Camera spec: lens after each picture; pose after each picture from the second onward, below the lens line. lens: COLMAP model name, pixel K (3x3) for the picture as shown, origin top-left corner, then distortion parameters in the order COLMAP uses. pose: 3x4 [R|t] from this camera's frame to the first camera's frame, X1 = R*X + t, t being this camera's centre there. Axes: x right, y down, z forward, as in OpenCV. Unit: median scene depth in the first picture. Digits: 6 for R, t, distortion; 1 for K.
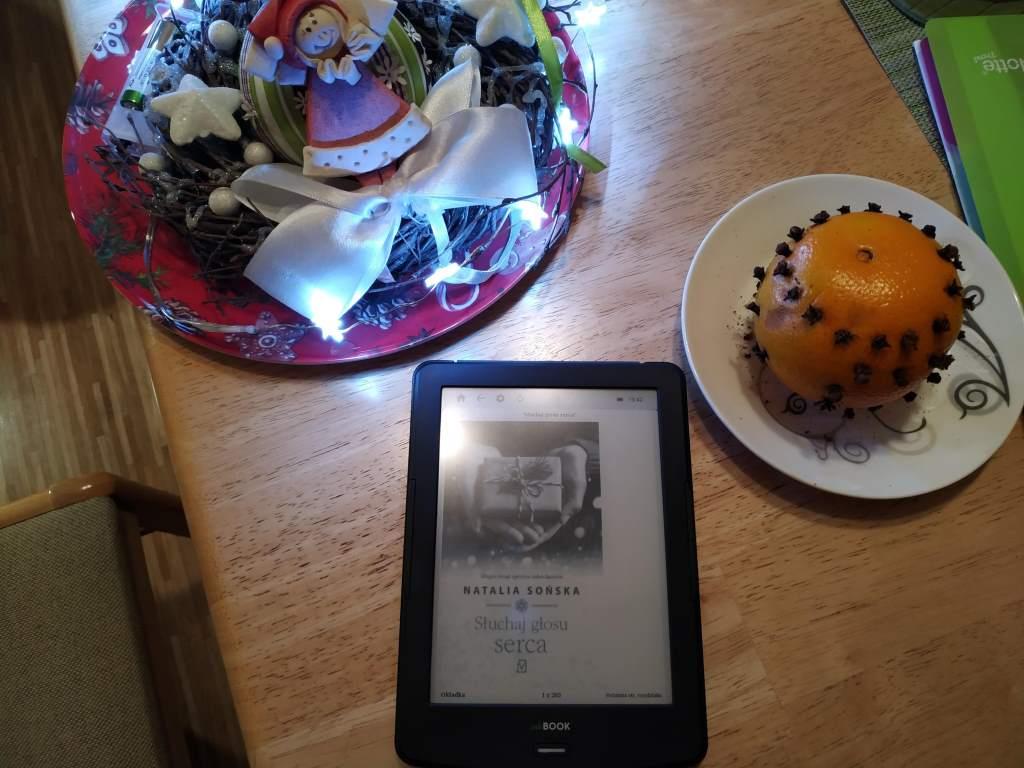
lens RADIAL K [[833.9, 0, 518.8], [0, 833.9, 378.9], [0, 0, 1]] dist [-0.002015, -0.005250]
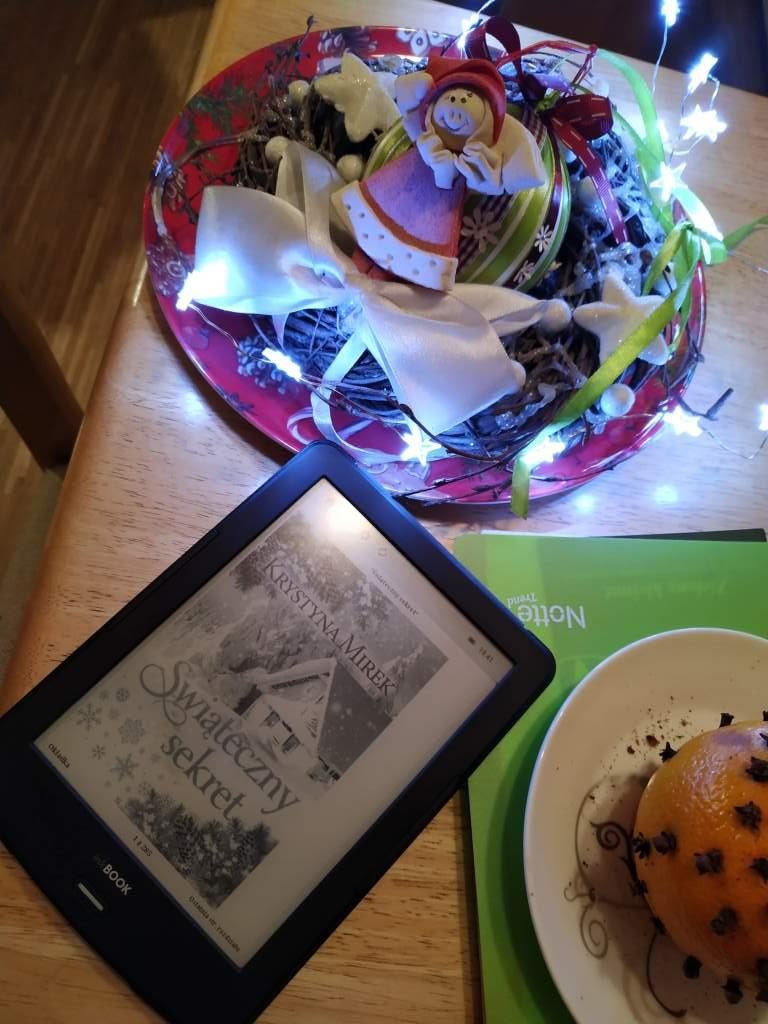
lens RADIAL K [[833.9, 0, 384.4], [0, 833.9, 511.6], [0, 0, 1]] dist [-0.002015, -0.005250]
pose [[0.411866, 0.867474, -0.279027, 0.301244], [-0.904686, 0.425932, -0.011199, -0.136010], [0.109132, 0.257044, 0.960218, 0.220992]]
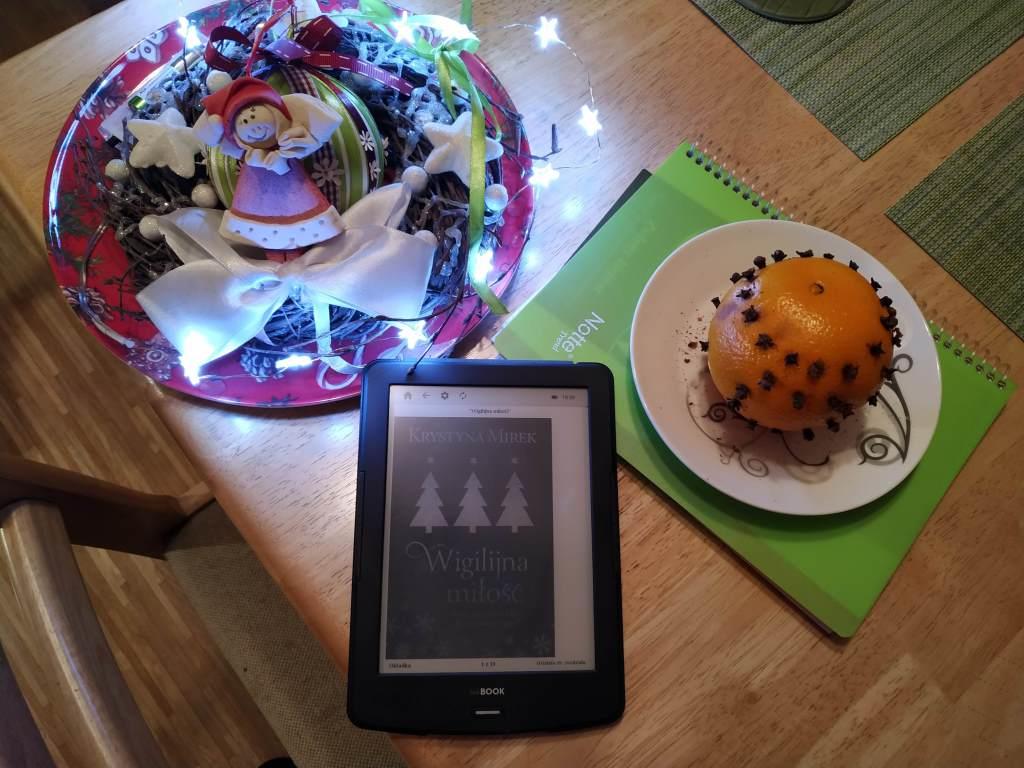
lens RADIAL K [[833.9, 0, 540.4], [0, 833.9, 388.2], [0, 0, 1]] dist [-0.002015, -0.005250]
pose [[0.930573, 0.359116, -0.071206, 0.284968], [-0.360620, 0.932669, -0.009082, -0.188557], [0.063150, 0.034129, 0.997420, -0.072463]]
